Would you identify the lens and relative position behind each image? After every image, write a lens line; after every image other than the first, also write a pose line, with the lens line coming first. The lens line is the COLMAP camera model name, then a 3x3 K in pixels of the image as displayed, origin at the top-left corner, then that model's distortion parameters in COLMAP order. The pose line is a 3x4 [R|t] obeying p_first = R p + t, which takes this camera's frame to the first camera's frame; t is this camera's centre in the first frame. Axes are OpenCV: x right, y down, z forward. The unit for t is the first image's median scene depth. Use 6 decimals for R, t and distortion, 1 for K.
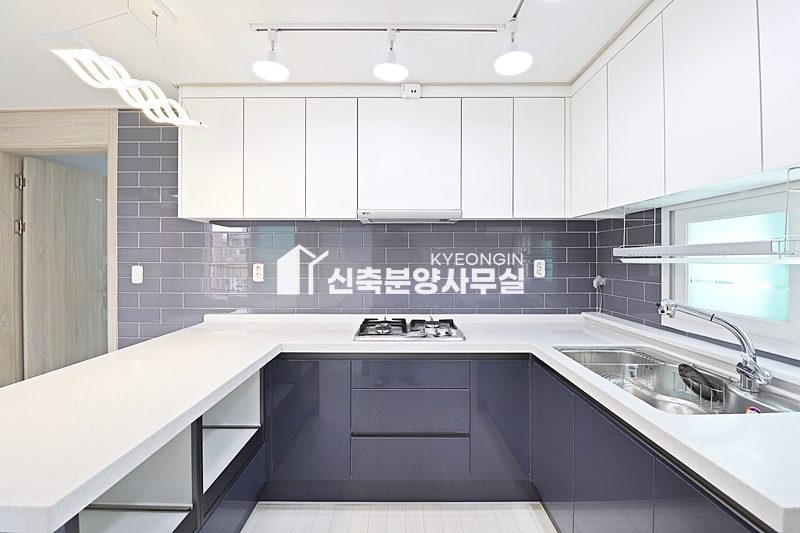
lens RADIAL K [[372.1, 0, 399.1], [0, 372.1, 261.7], [0, 0, 1]] dist [-0.000771, -0.013268]
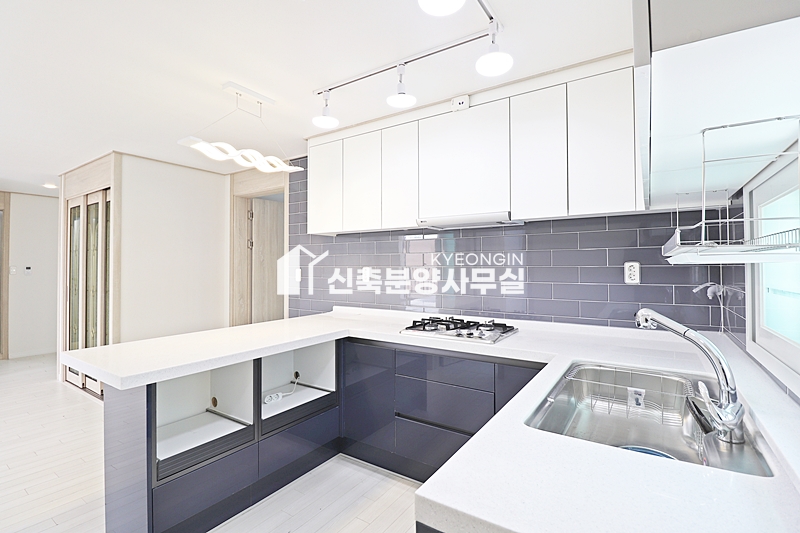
lens RADIAL K [[379.1, 0, 396.0], [0, 379.1, 261.2], [0, 0, 1]] dist [0.001434, -0.013749]
pose [[0.830142, -0.009973, -0.557463, 0.469707], [0.000097, 0.999843, -0.017743, 0.008301], [0.557552, 0.014675, 0.830012, 0.011478]]
